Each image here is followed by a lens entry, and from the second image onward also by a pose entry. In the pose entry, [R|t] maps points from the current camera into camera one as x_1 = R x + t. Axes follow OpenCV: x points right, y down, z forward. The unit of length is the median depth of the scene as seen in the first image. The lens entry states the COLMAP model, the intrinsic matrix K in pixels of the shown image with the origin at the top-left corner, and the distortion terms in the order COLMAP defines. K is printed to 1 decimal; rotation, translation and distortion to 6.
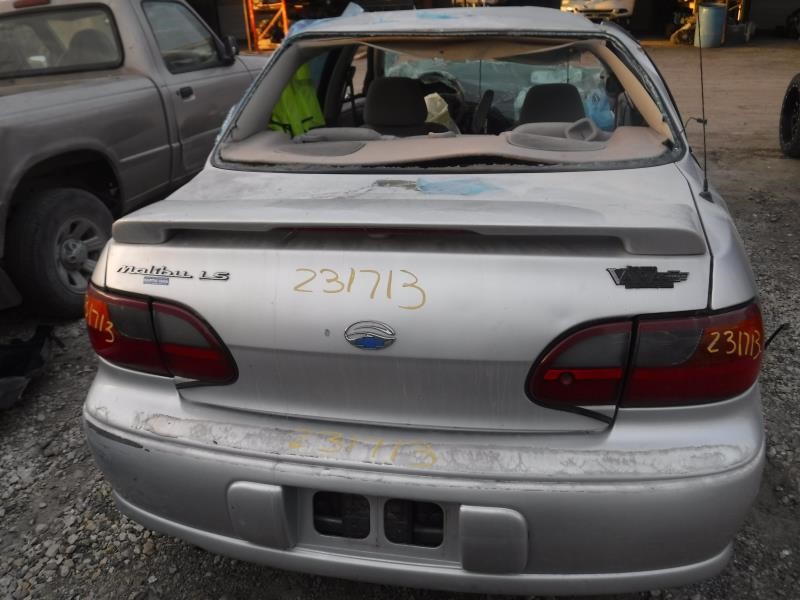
lens RADIAL K [[642.4, 0, 404.6], [0, 642.4, 298.5], [0, 0, 1]] dist [-0.082113, 0.019002]
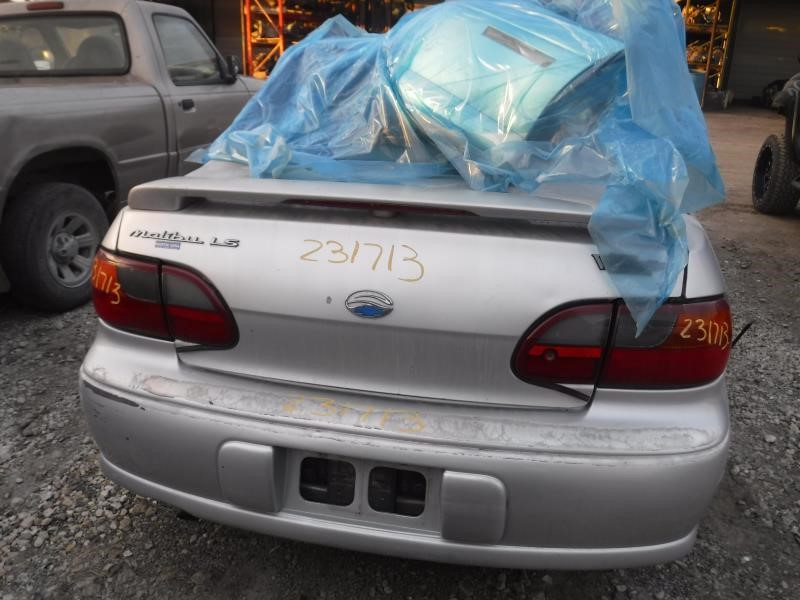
lens RADIAL K [[642.4, 0, 404.6], [0, 642.4, 298.5], [0, 0, 1]] dist [-0.082113, 0.019002]
pose [[0.997047, 0.067067, 0.037397, -0.031618], [-0.064409, 0.995588, -0.068242, 0.102574], [-0.041809, 0.065631, 0.996968, -0.058373]]
